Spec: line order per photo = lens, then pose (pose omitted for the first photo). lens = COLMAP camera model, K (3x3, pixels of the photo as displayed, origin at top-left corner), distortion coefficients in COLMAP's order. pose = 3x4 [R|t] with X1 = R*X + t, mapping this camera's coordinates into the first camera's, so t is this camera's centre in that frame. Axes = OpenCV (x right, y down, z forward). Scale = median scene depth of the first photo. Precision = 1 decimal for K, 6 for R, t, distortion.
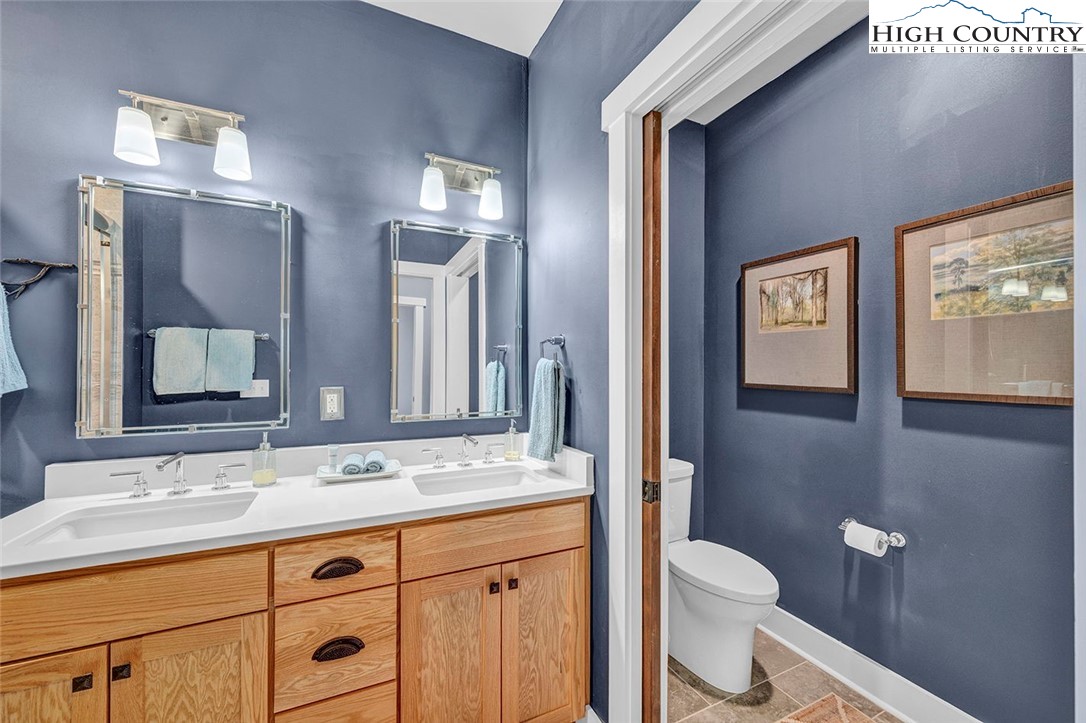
lens RADIAL K [[422.0, 0, 543.0], [0, 422.0, 361.5], [0, 0, 1]] dist [-0.002209, -0.000276]
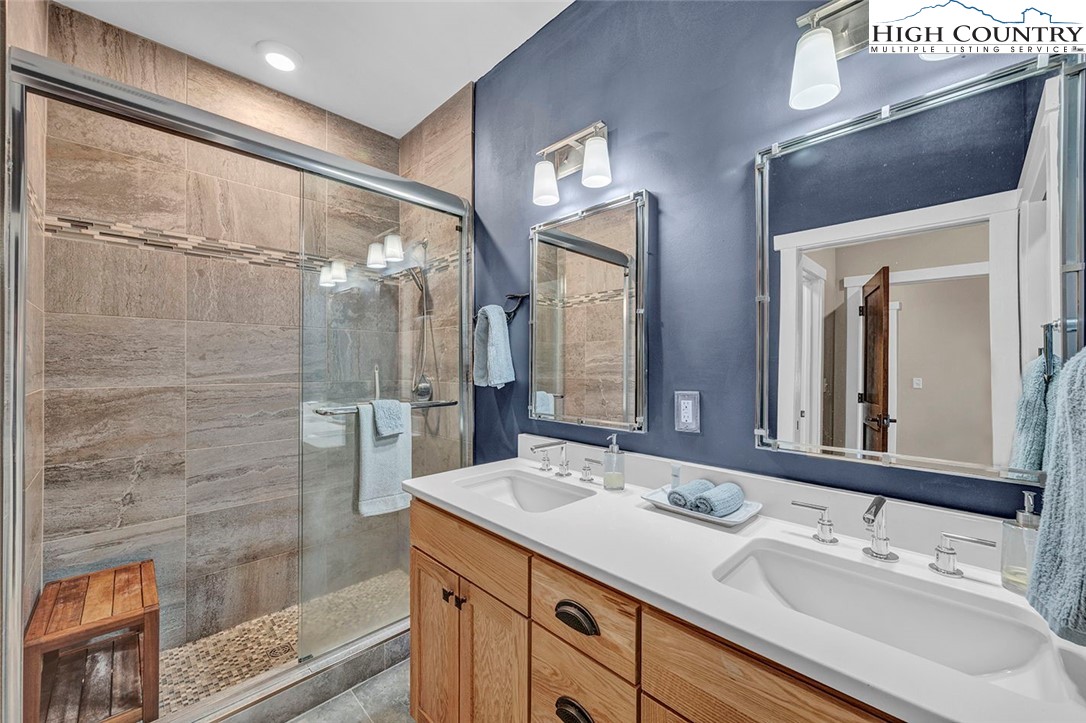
lens RADIAL K [[422.0, 0, 543.0], [0, 422.0, 361.5], [0, 0, 1]] dist [-0.002209, -0.000276]
pose [[0.342407, -0.012701, -0.939466, 0.215356], [0.006131, 0.999918, -0.011284, 0.012951], [0.939532, -0.001896, 0.342457, 0.568830]]
